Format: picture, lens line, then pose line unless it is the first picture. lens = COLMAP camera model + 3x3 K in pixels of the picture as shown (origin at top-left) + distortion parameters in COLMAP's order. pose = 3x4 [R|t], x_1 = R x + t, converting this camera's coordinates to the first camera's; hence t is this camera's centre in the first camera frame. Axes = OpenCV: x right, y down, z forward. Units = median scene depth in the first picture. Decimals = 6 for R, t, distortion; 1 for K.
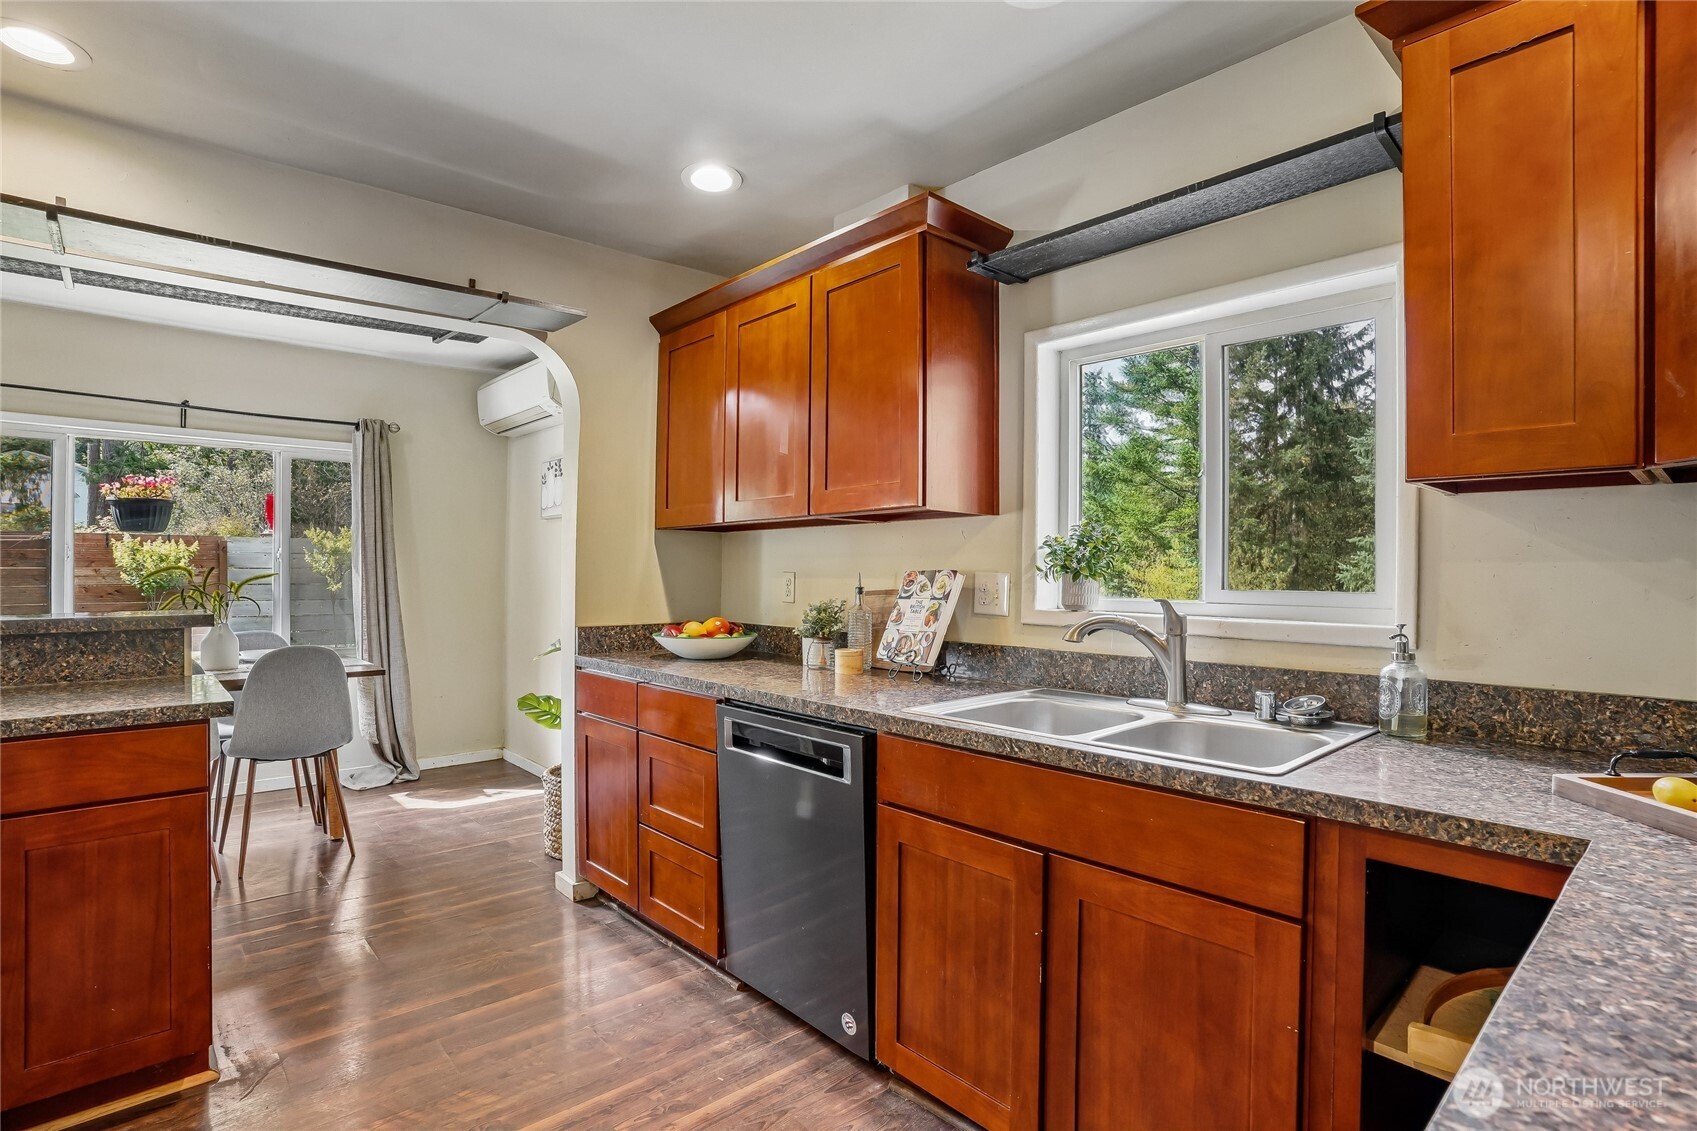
lens RADIAL K [[839.9, 0, 858.2], [0, 839.9, 561.9], [0, 0, 1]] dist [-0.060780, 0.021475]
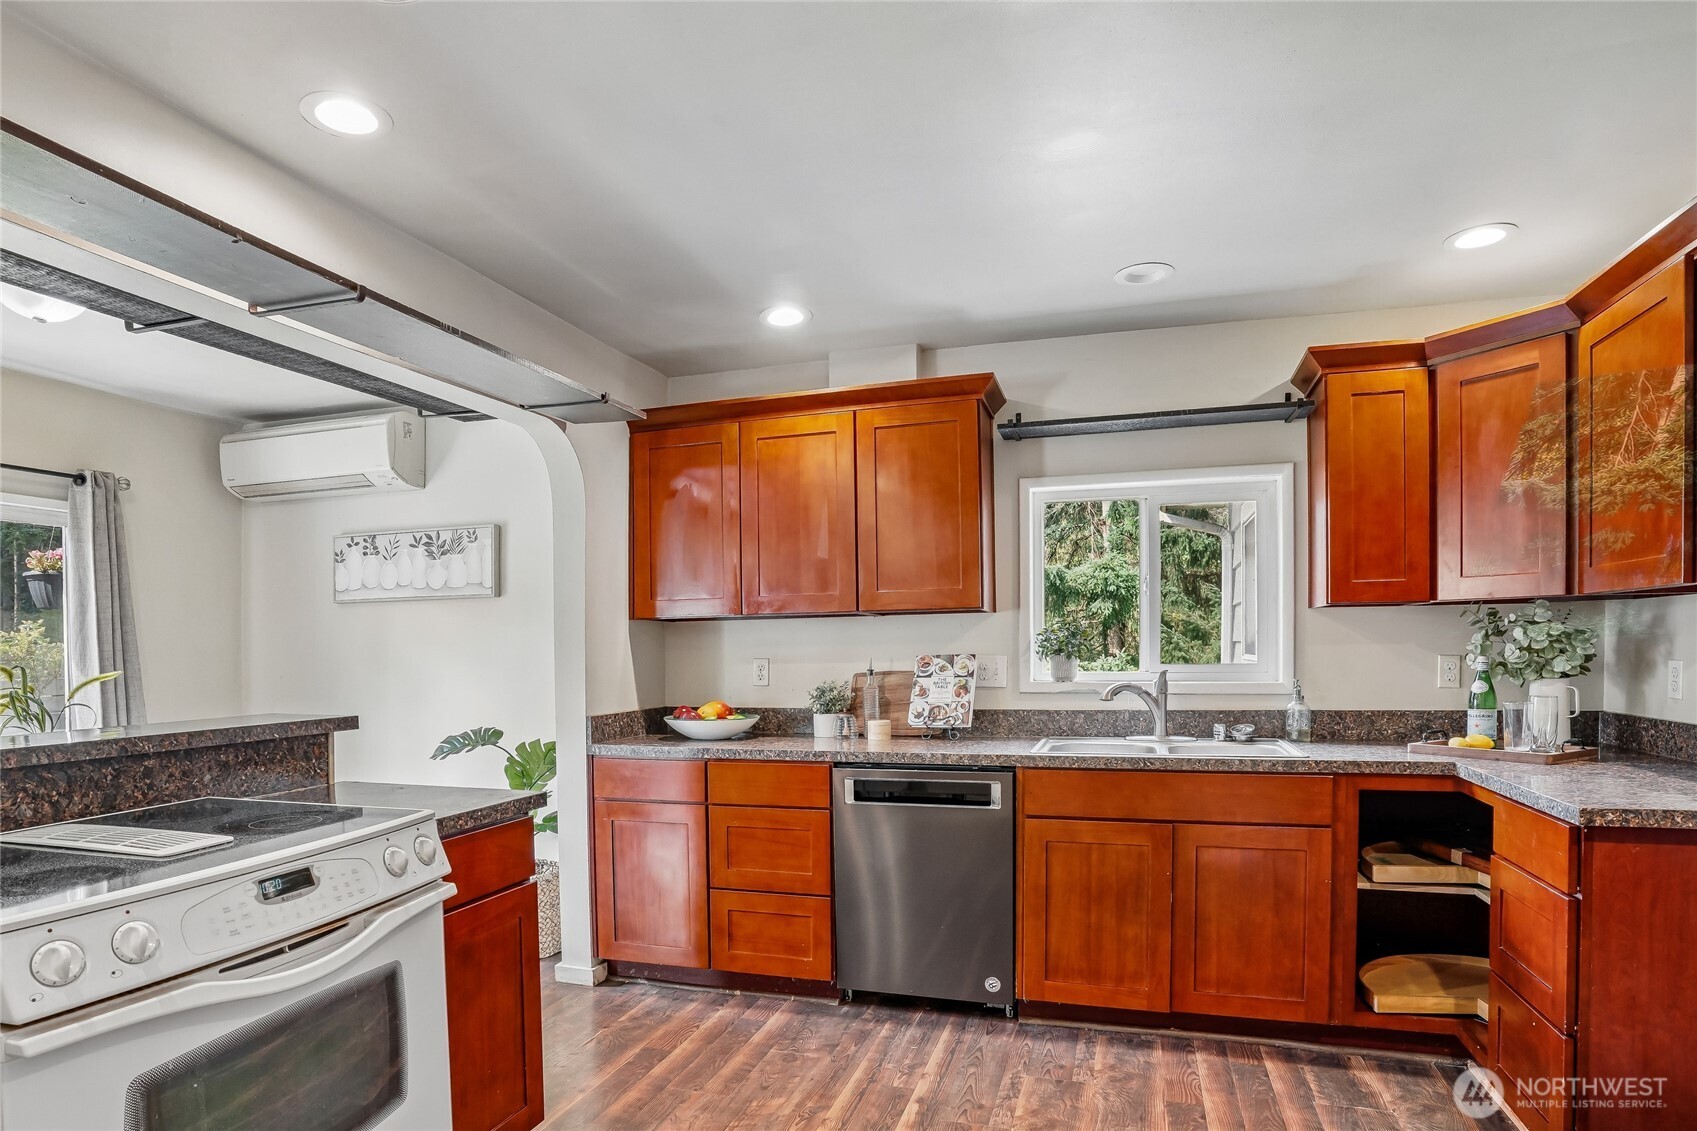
lens RADIAL K [[912.4, 0, 865.6], [0, 912.4, 664.3], [0, 0, 1]] dist [-0.048674, 0.002435]
pose [[0.858409, -0.020871, 0.512541, -0.872693], [0.010019, 0.999664, 0.023927, -0.012029], [-0.512868, -0.015404, 0.858329, -0.165877]]
